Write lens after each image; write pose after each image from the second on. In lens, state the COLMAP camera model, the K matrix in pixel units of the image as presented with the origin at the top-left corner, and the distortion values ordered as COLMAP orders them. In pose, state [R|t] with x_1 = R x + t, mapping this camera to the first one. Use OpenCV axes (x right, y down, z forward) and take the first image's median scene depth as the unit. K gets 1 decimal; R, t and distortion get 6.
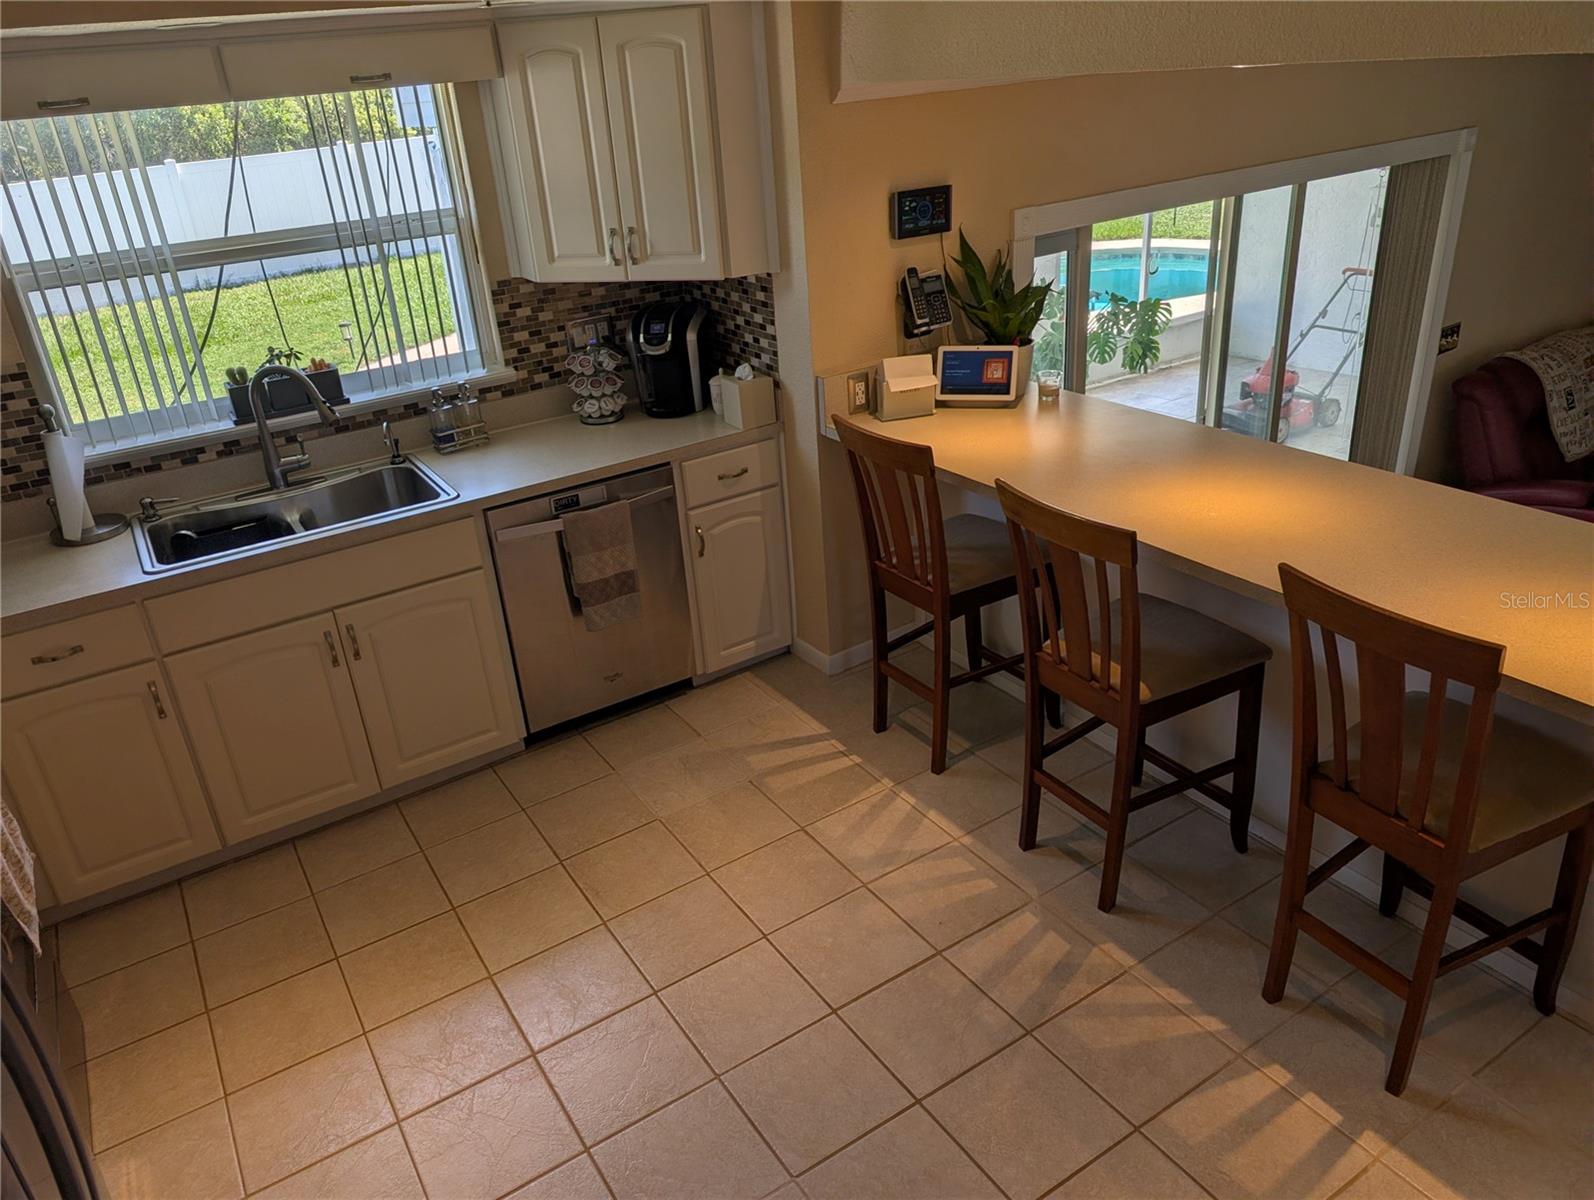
lens RADIAL K [[1146.1, 0, 794.5], [0, 1146.1, 593.7], [0, 0, 1]] dist [0.012999, -0.003020]
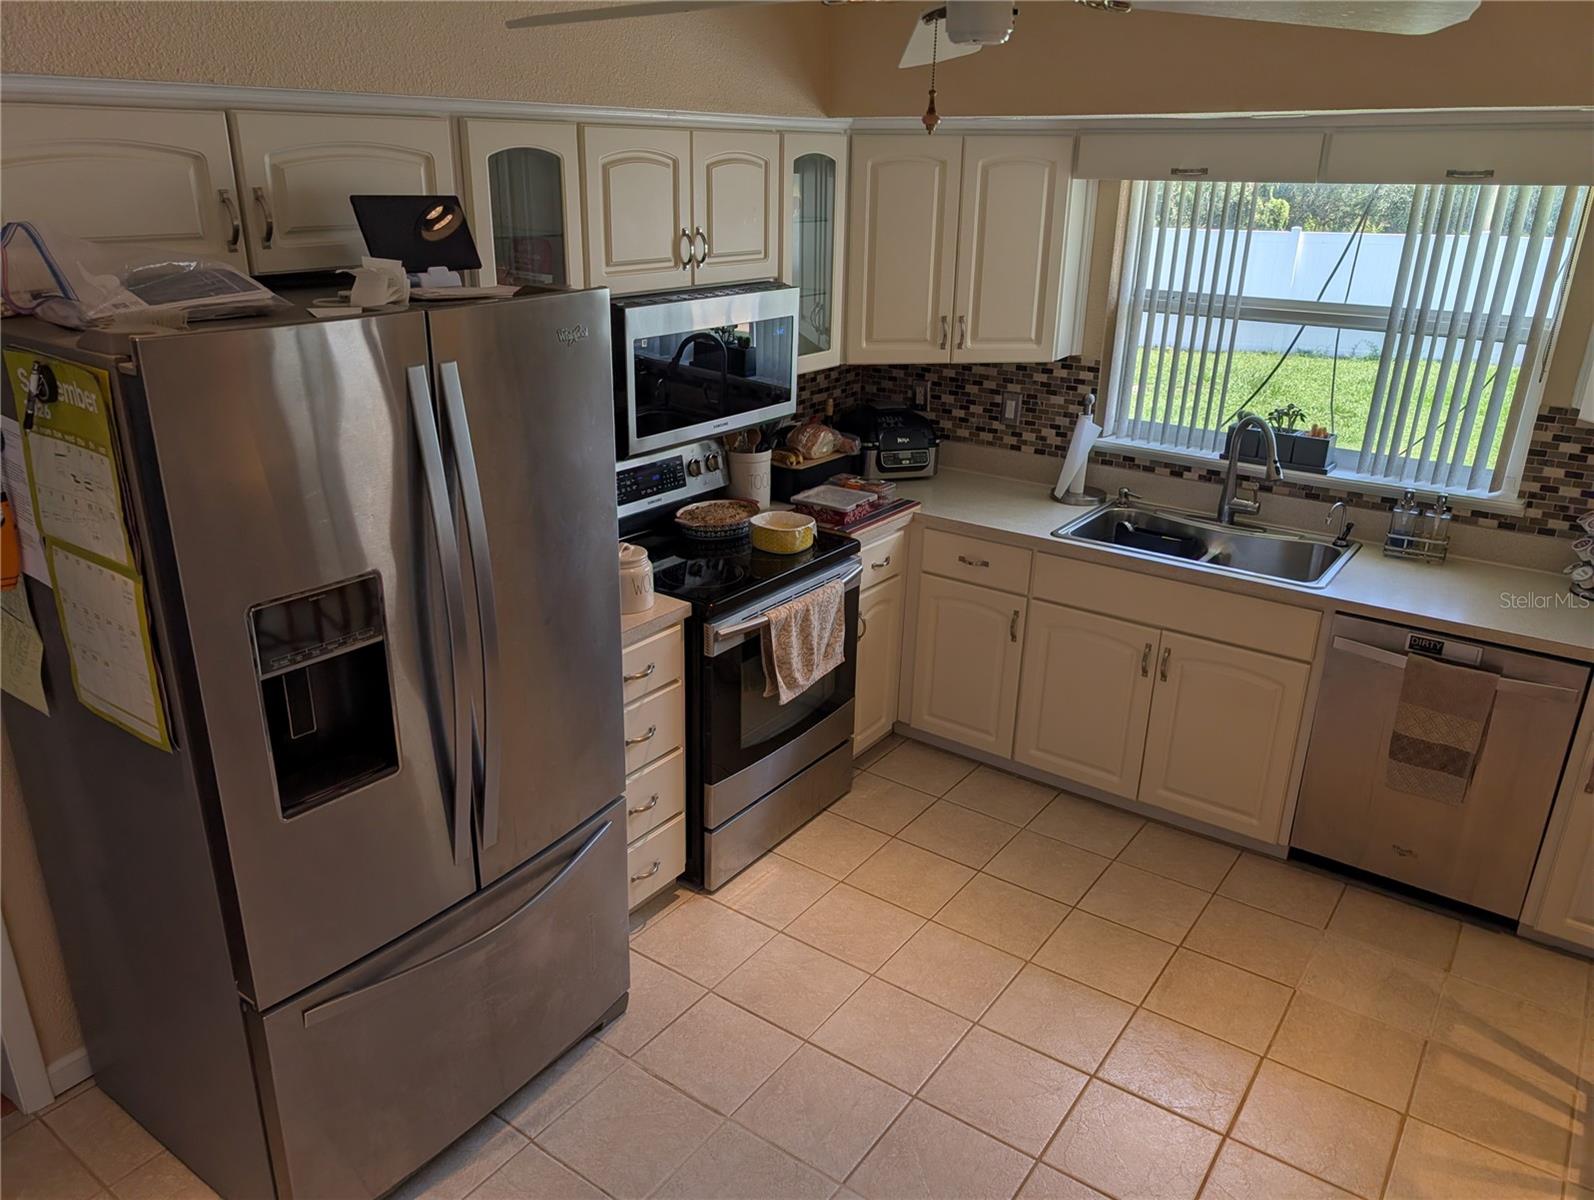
lens RADIAL K [[1146.1, 0, 794.5], [0, 1146.1, 593.7], [0, 0, 1]] dist [0.012999, -0.003020]
pose [[0.371039, 0.397564, -0.839210, 0.348268], [-0.435916, 0.872528, 0.220617, -0.095782], [0.819943, 0.283968, 0.497047, 0.136899]]
